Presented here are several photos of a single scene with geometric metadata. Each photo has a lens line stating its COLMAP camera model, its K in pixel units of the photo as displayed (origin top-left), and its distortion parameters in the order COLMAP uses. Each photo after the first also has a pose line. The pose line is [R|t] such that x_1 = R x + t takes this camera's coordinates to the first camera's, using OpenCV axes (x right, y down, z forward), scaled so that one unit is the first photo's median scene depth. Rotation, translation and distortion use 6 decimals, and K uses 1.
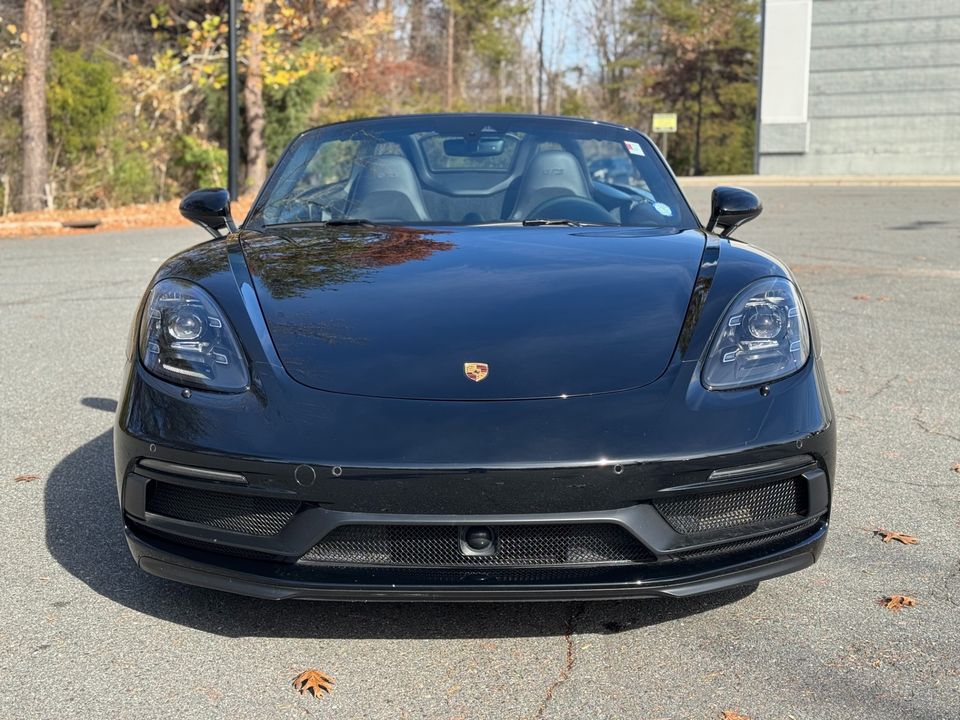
lens RADIAL K [[1321.8, 0, 480.0], [0, 1321.8, 360.0], [0, 0, 1]] dist [0.198281, -0.445247]
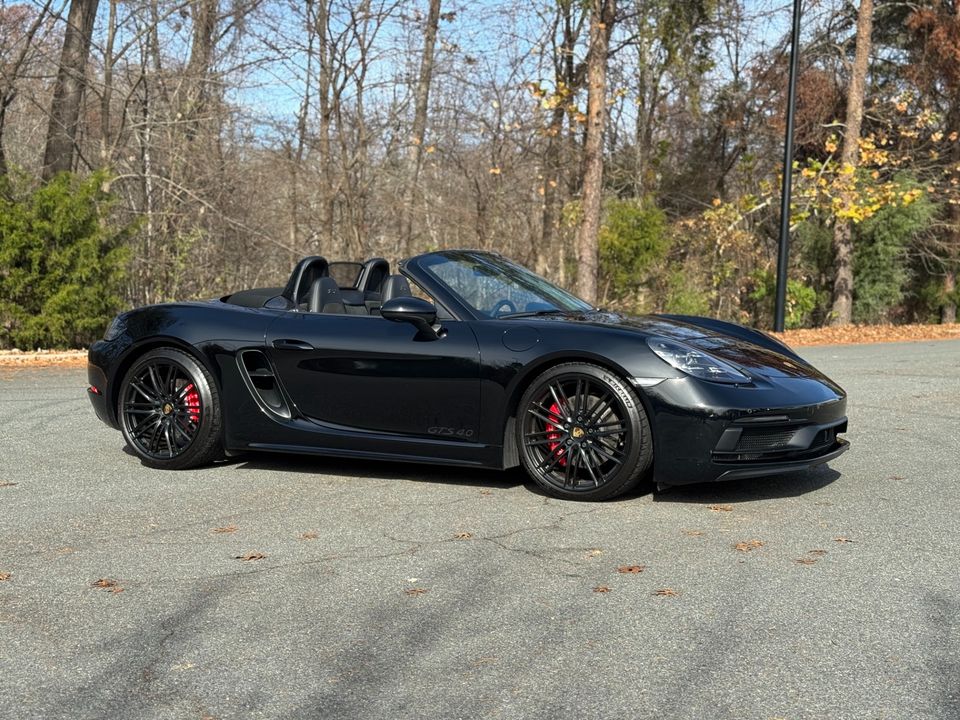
lens RADIAL K [[1321.8, 0, 480.0], [0, 1321.8, 360.0], [0, 0, 1]] dist [0.198281, -0.445247]
pose [[0.840156, 0.029455, -0.541545, 0.155237], [-0.084057, 0.993530, -0.076367, 0.002205], [0.535792, 0.109681, 0.837196, 0.000770]]
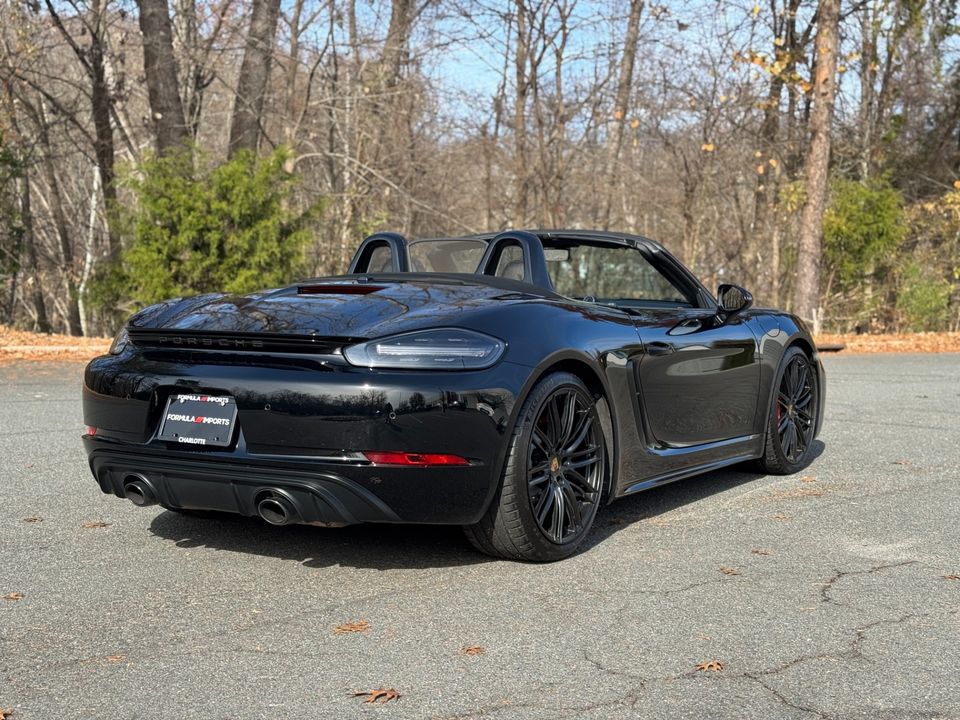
lens RADIAL K [[1321.8, 0, 480.0], [0, 1321.8, 360.0], [0, 0, 1]] dist [0.198281, -0.445247]
pose [[0.752557, 0.050900, -0.656557, 0.115756], [-0.114053, 0.992016, -0.053823, -0.005478], [0.648575, 0.115387, 0.752354, 0.050486]]
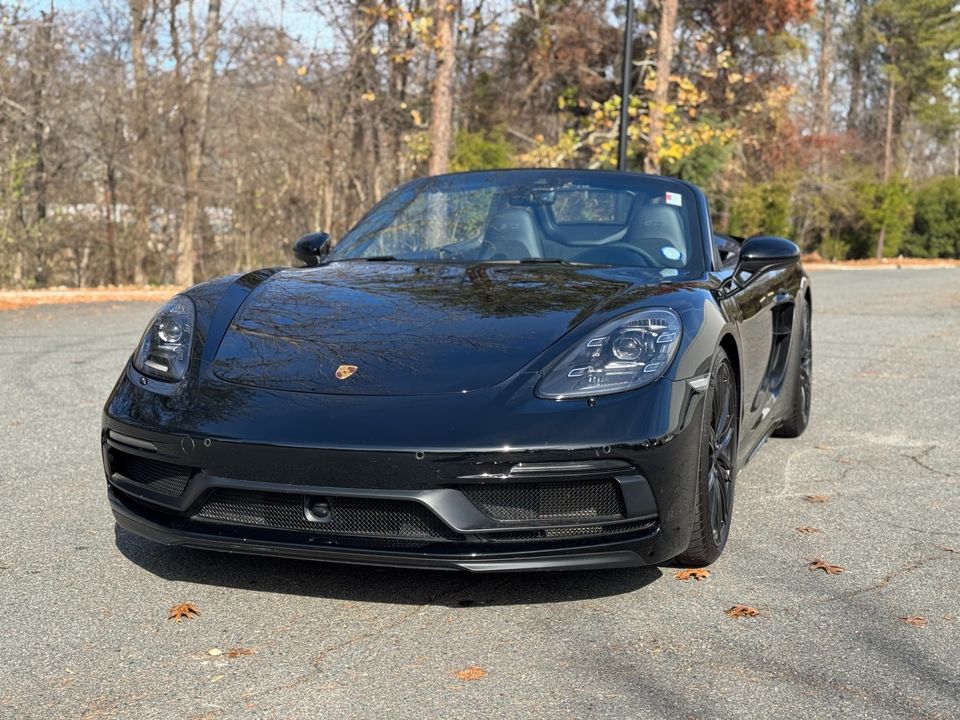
lens RADIAL K [[1321.8, 0, 480.0], [0, 1321.8, 360.0], [0, 0, 1]] dist [0.198281, -0.445247]
pose [[0.943163, 0.040314, -0.329875, 0.050706], [-0.058731, 0.997211, -0.046050, 0.004598], [0.327098, 0.062806, 0.942901, -0.009098]]
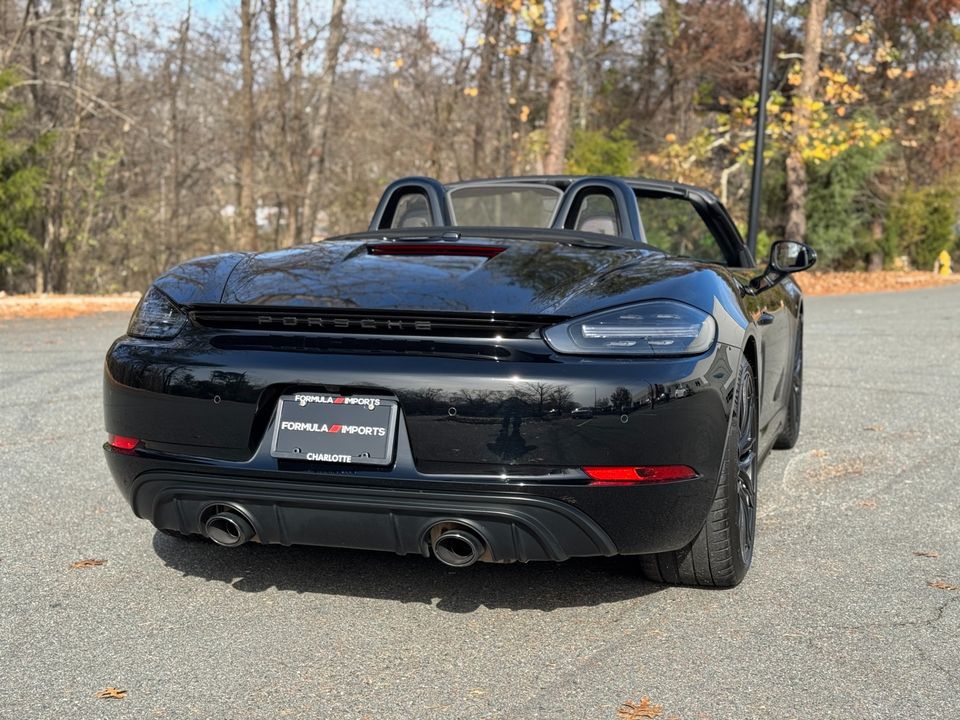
lens RADIAL K [[1321.8, 0, 480.0], [0, 1321.8, 360.0], [0, 0, 1]] dist [0.198281, -0.445247]
pose [[0.897841, 0.058705, -0.436388, 0.052800], [-0.084795, 0.995574, -0.040530, -0.005536], [0.432078, 0.073394, 0.898845, 0.049156]]
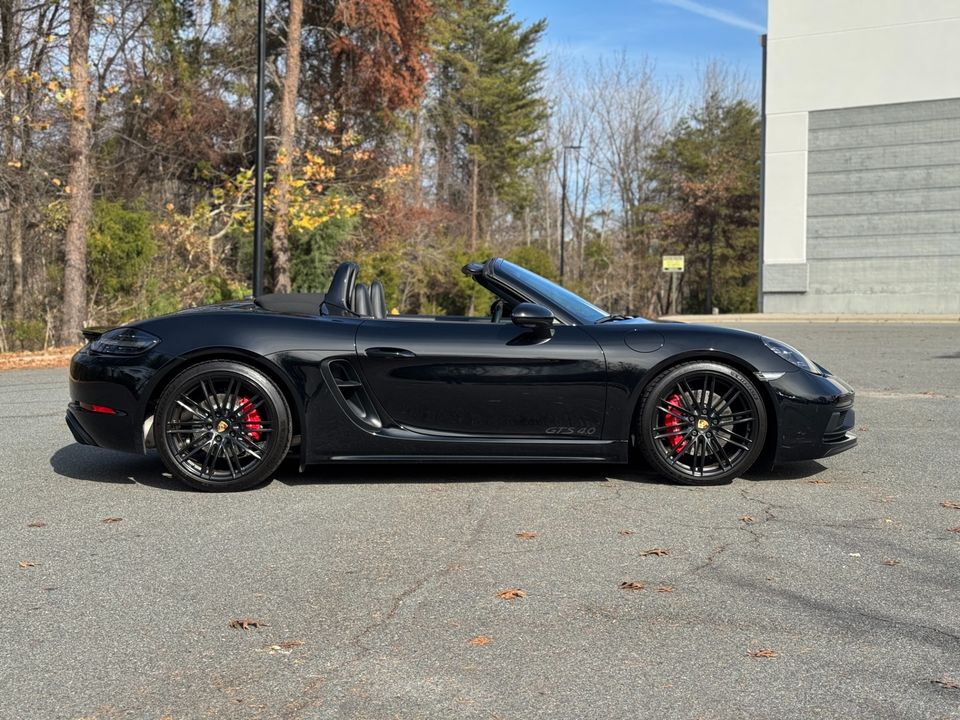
lens RADIAL K [[1321.8, 0, 480.0], [0, 1321.8, 360.0], [0, 0, 1]] dist [0.198281, -0.445247]
pose [[0.999608, -0.000192, -0.028009, 0.020717], [-0.002737, 0.994524, -0.104470, 0.009707], [0.027876, 0.104506, 0.994133, -0.049076]]
